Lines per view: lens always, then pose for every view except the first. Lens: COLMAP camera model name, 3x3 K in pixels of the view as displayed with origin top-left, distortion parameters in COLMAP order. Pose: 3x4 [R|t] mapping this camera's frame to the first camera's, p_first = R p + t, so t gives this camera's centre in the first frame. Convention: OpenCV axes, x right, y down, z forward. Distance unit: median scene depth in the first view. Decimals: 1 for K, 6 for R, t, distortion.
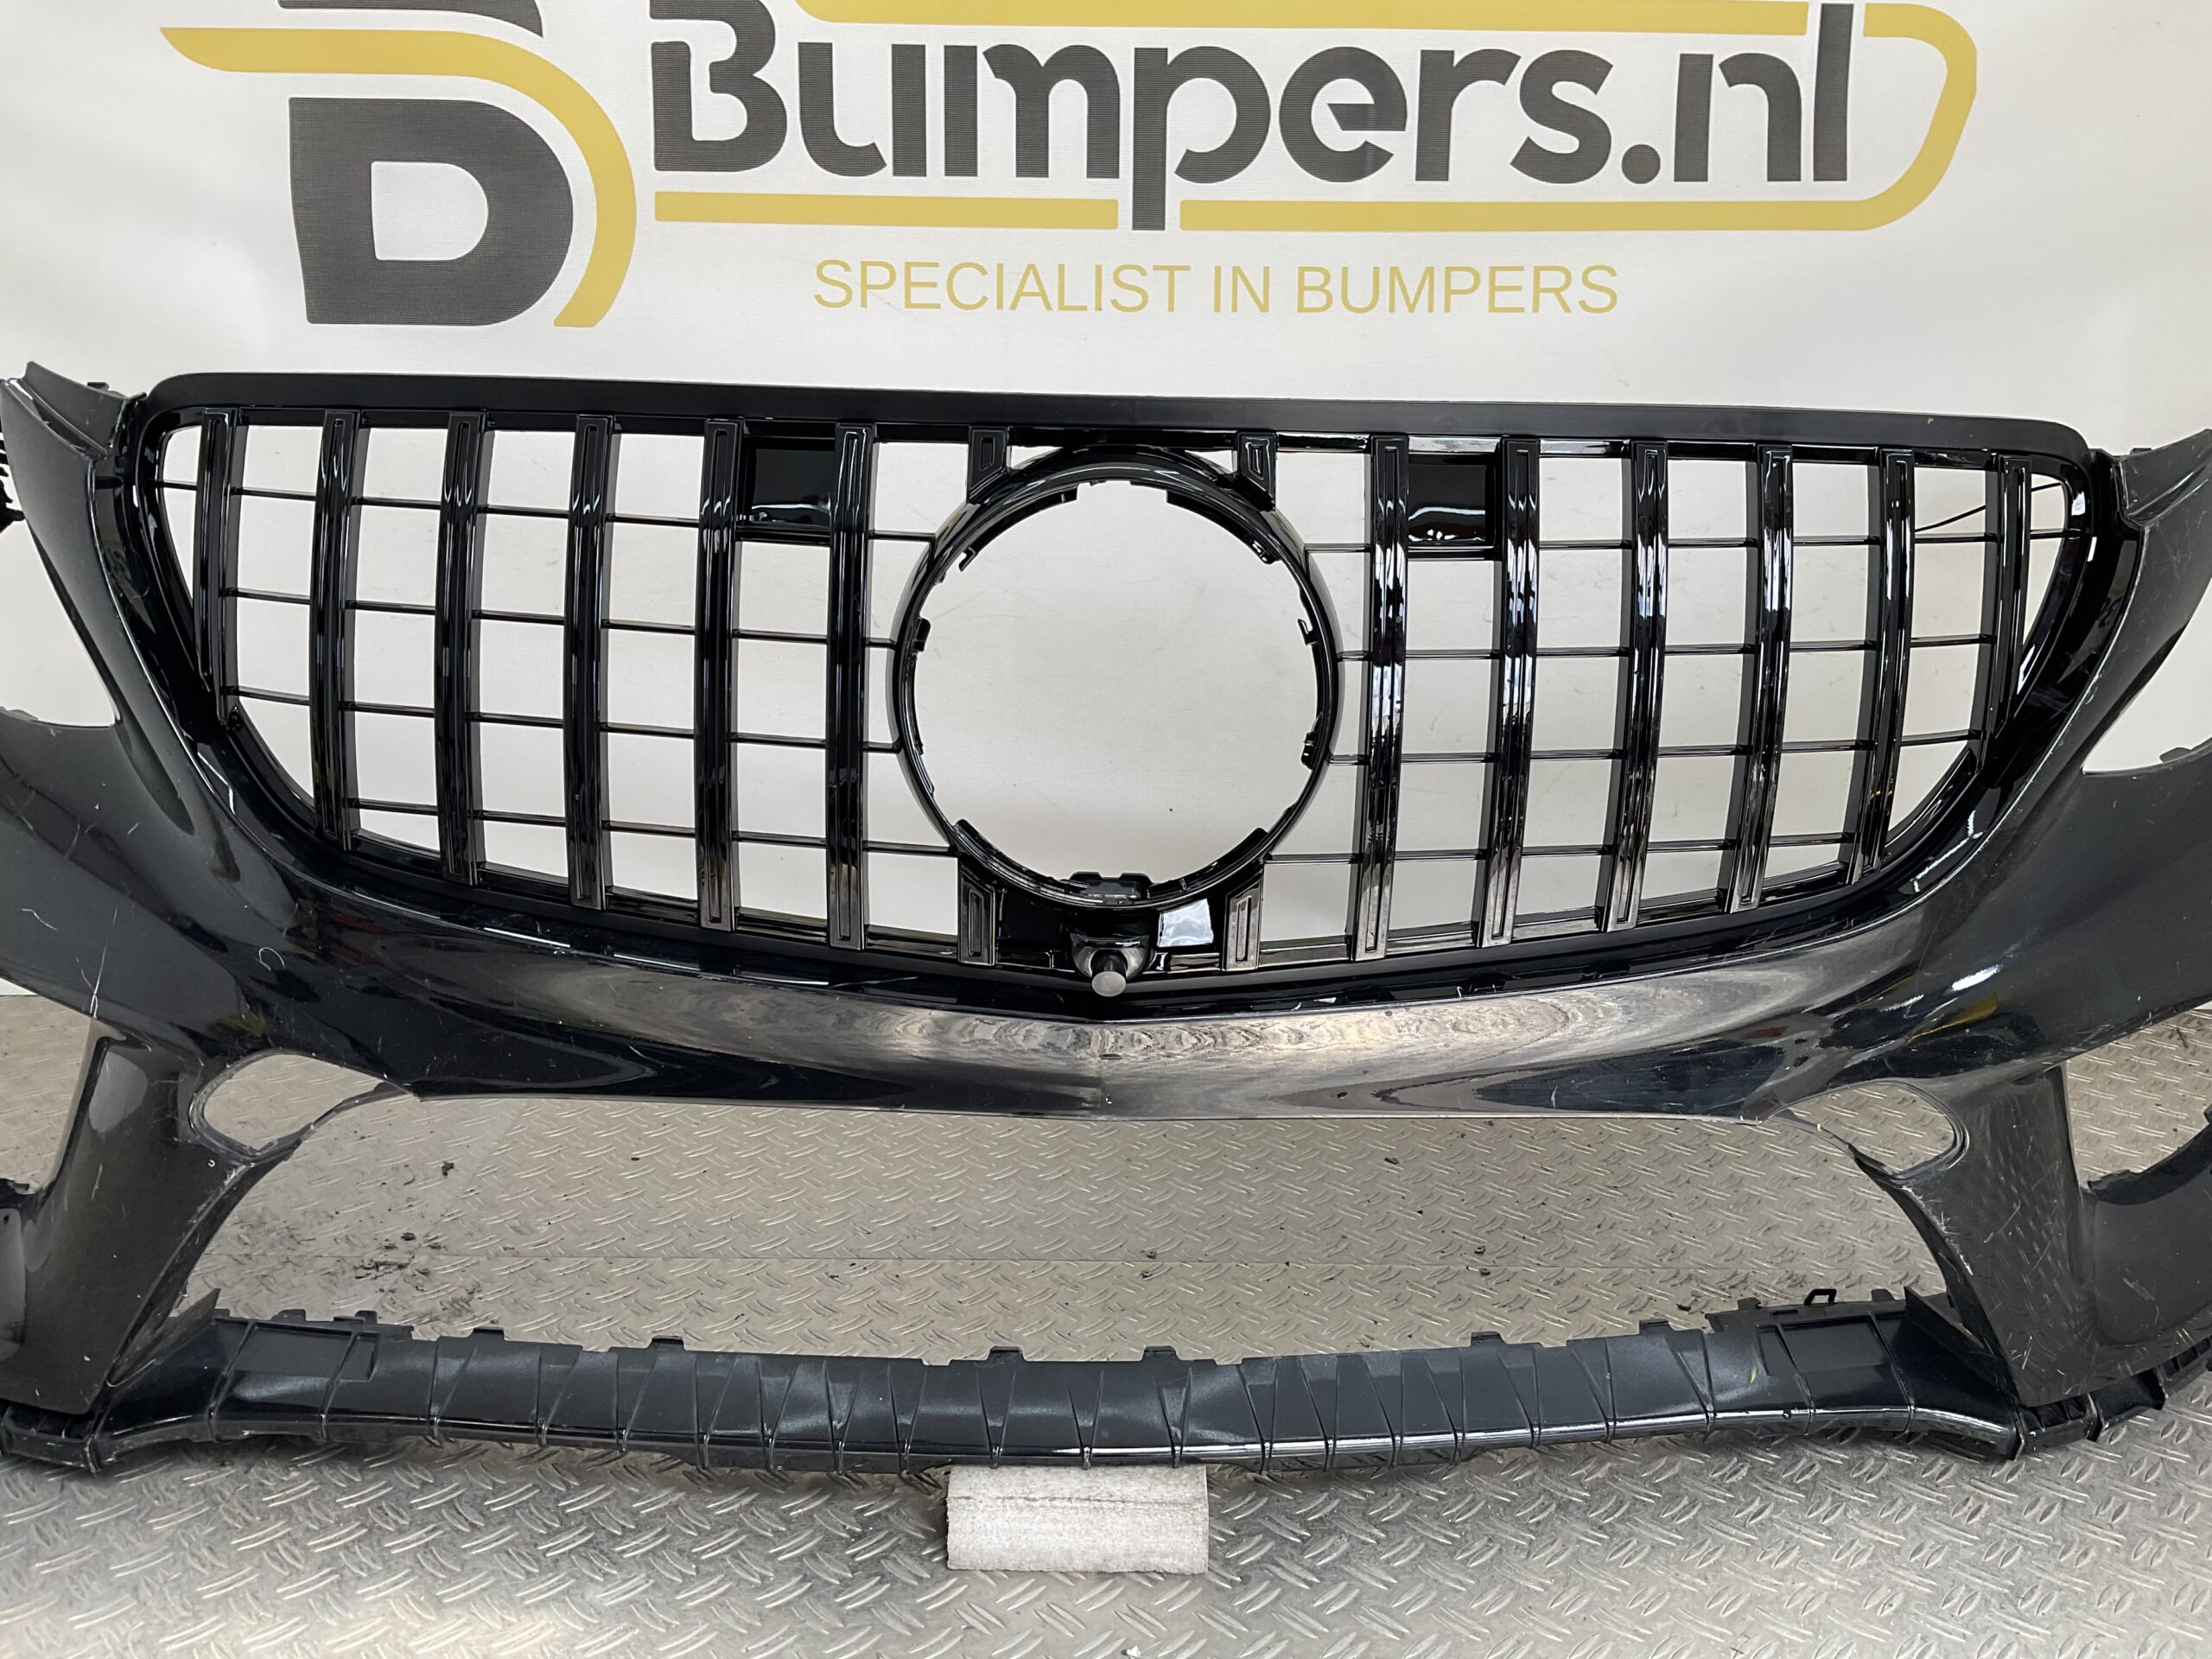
lens RADIAL K [[1823.6, 0, 1106.0], [0, 1823.6, 829.5], [0, 0, 1]] dist [0.121511, -0.265658]
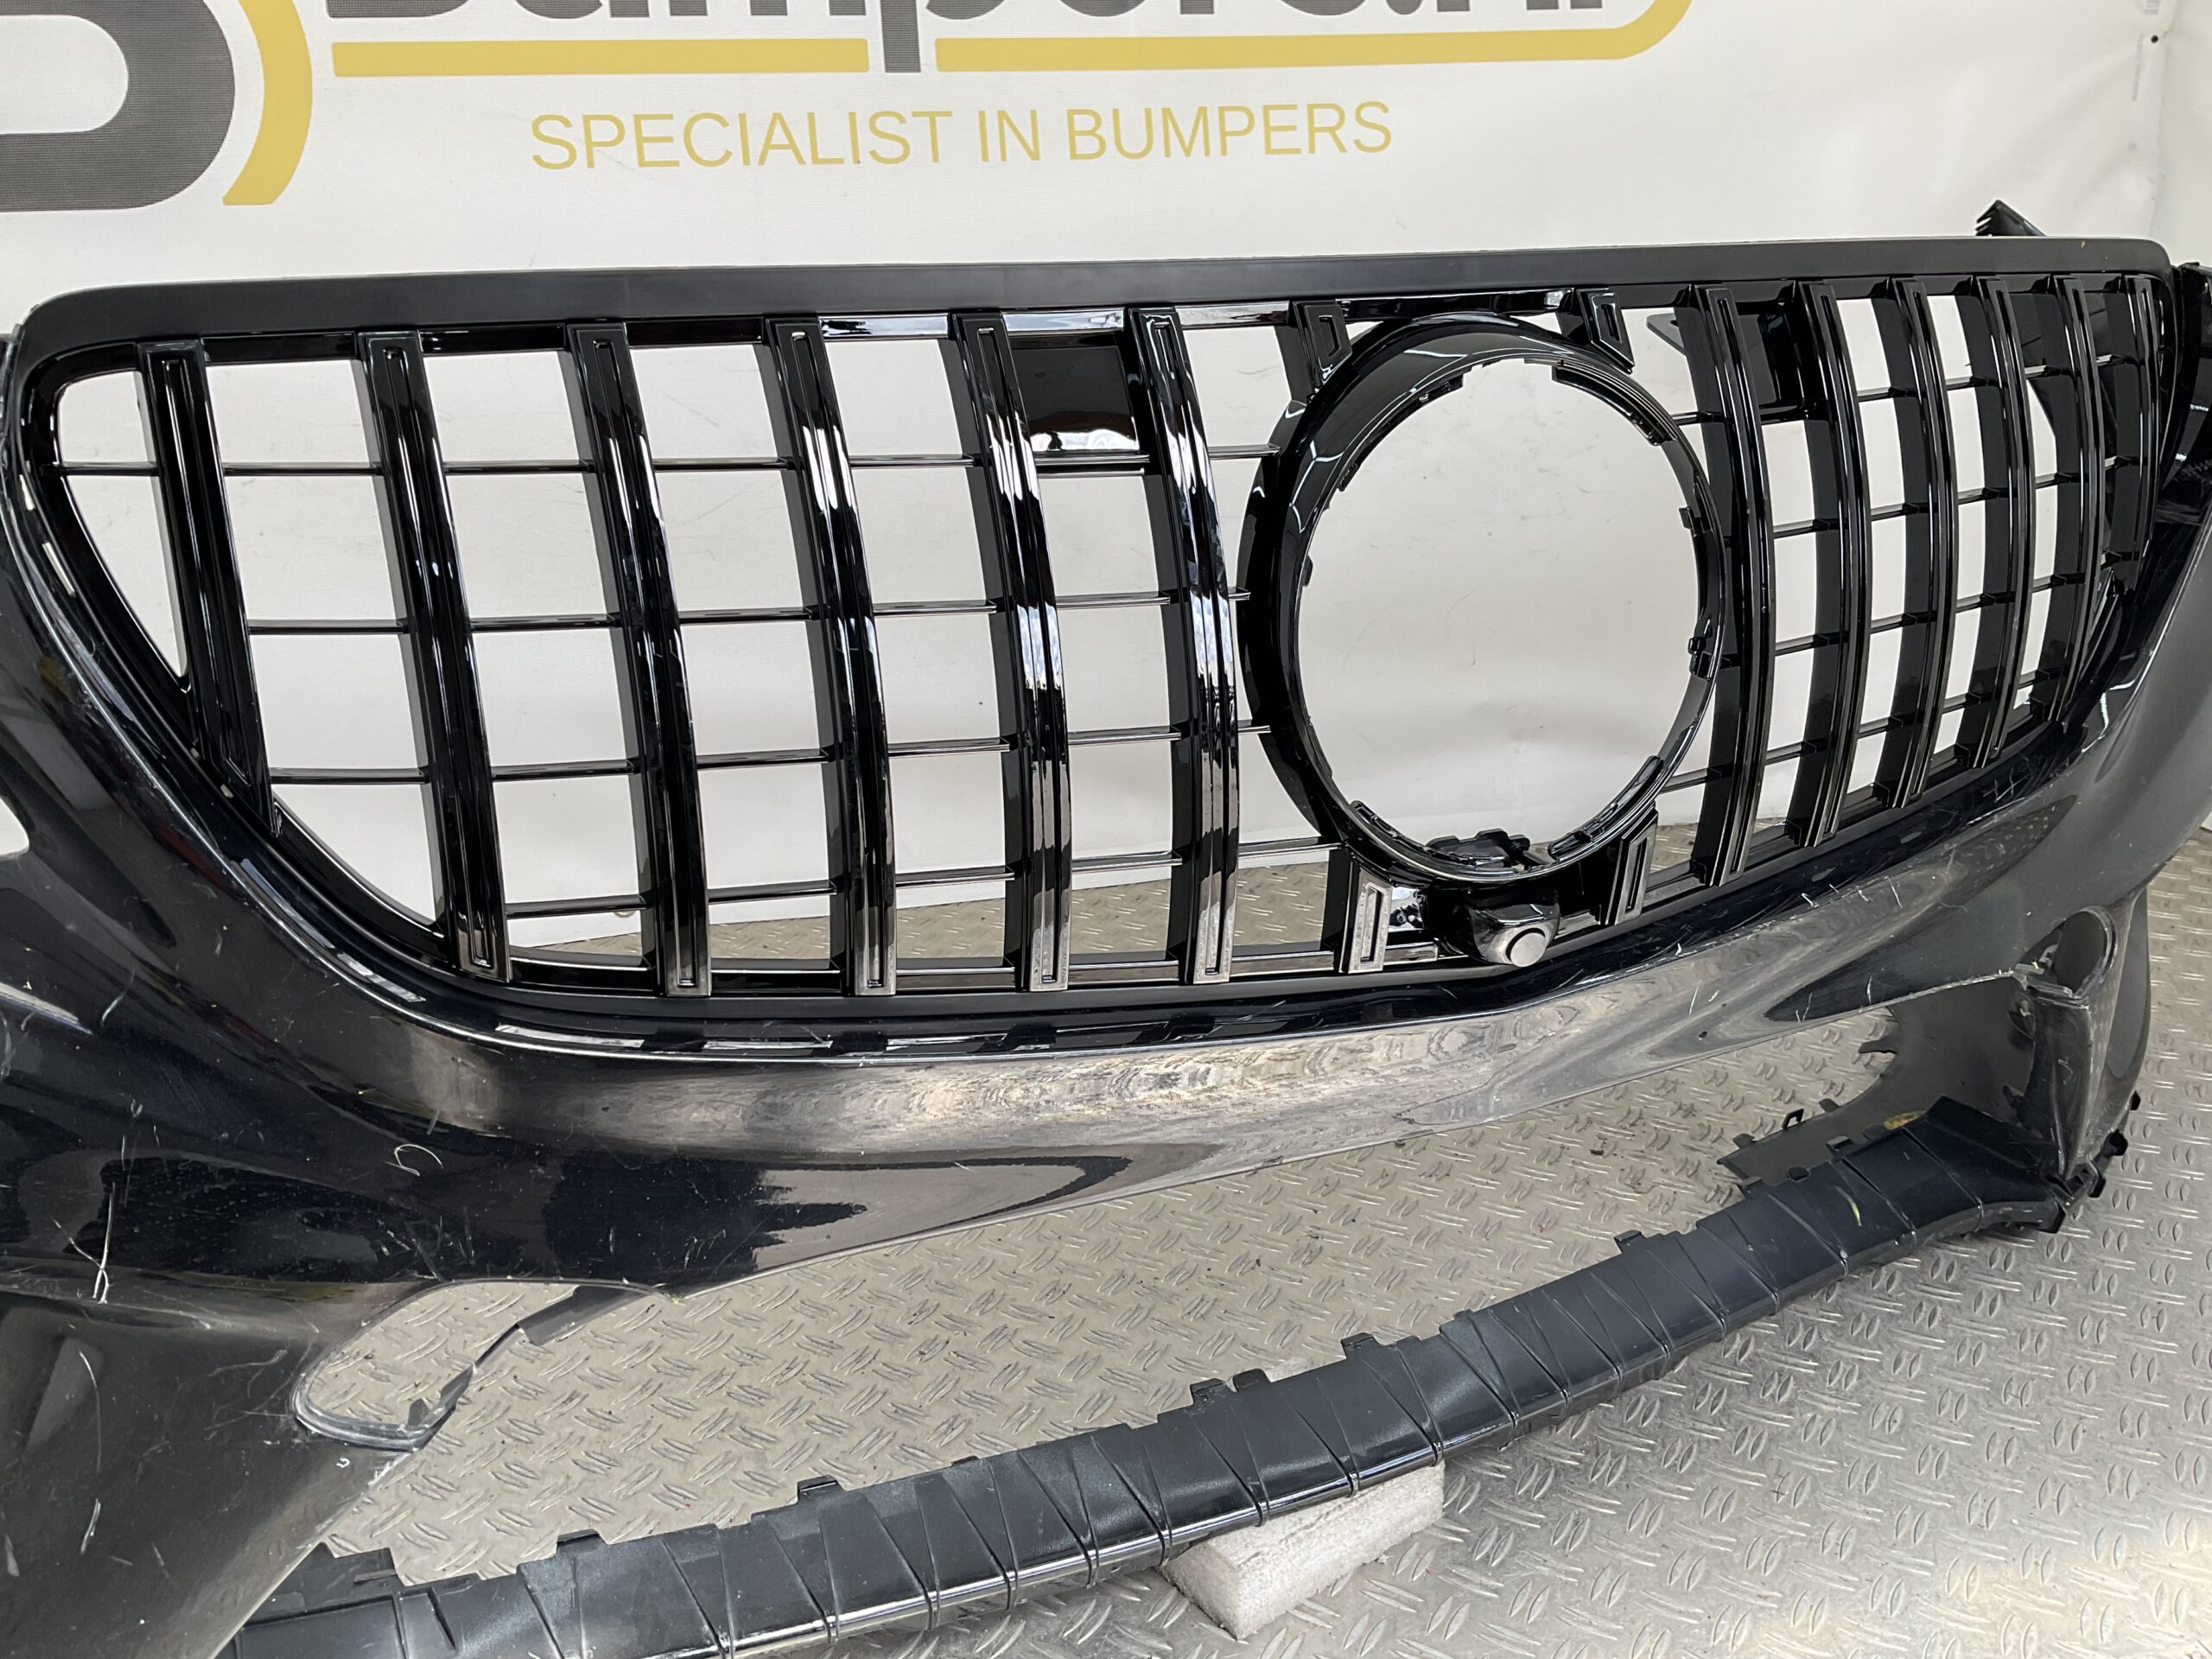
lens RADIAL K [[1828.5, 0, 1111.4], [0, 1828.5, 831.9], [0, 0, 1]] dist [0.063735, -0.120562]
pose [[0.974207, -0.103959, 0.200281, -0.099842], [0.088847, 0.992578, 0.083043, -0.017827], [-0.207427, -0.063107, 0.976213, 0.061494]]
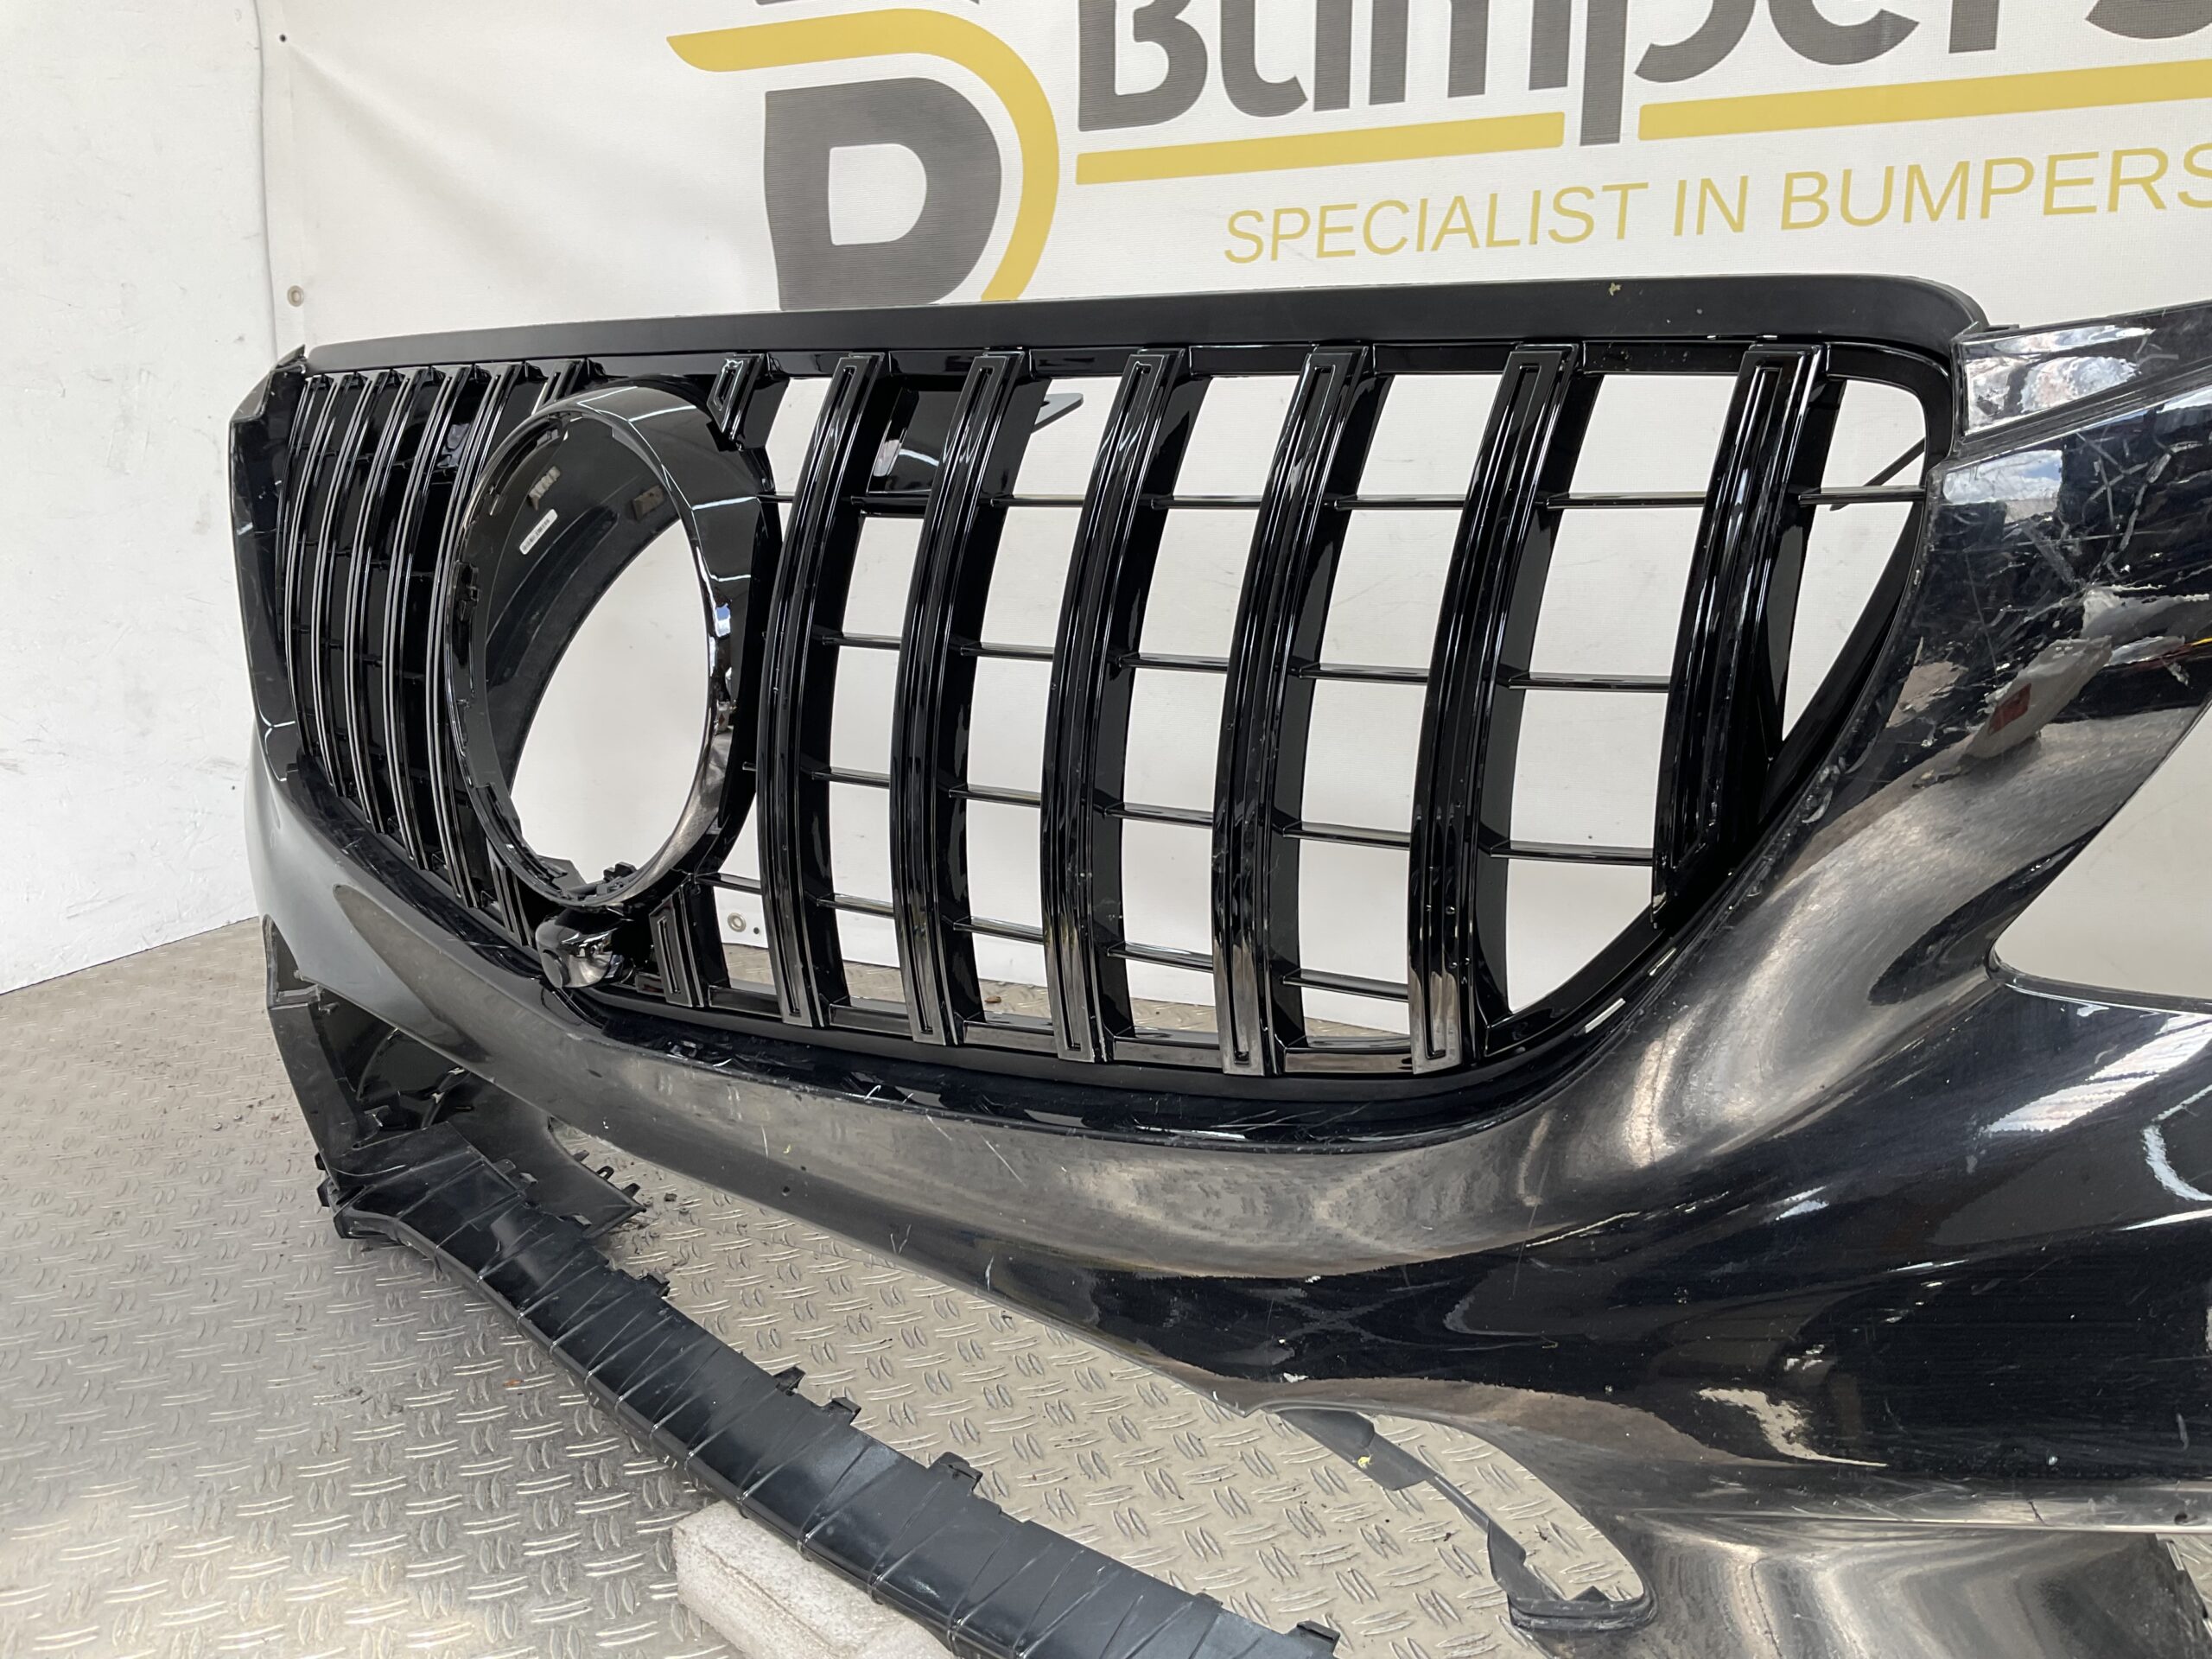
lens RADIAL K [[1820.6, 0, 1109.2], [0, 1820.6, 838.5], [0, 0, 1]] dist [0.087406, -0.174817]
pose [[0.896375, 0.074629, -0.436969, 0.215081], [-0.071141, 0.997169, 0.024370, -0.015456], [0.437551, 0.009241, 0.899146, 0.155069]]
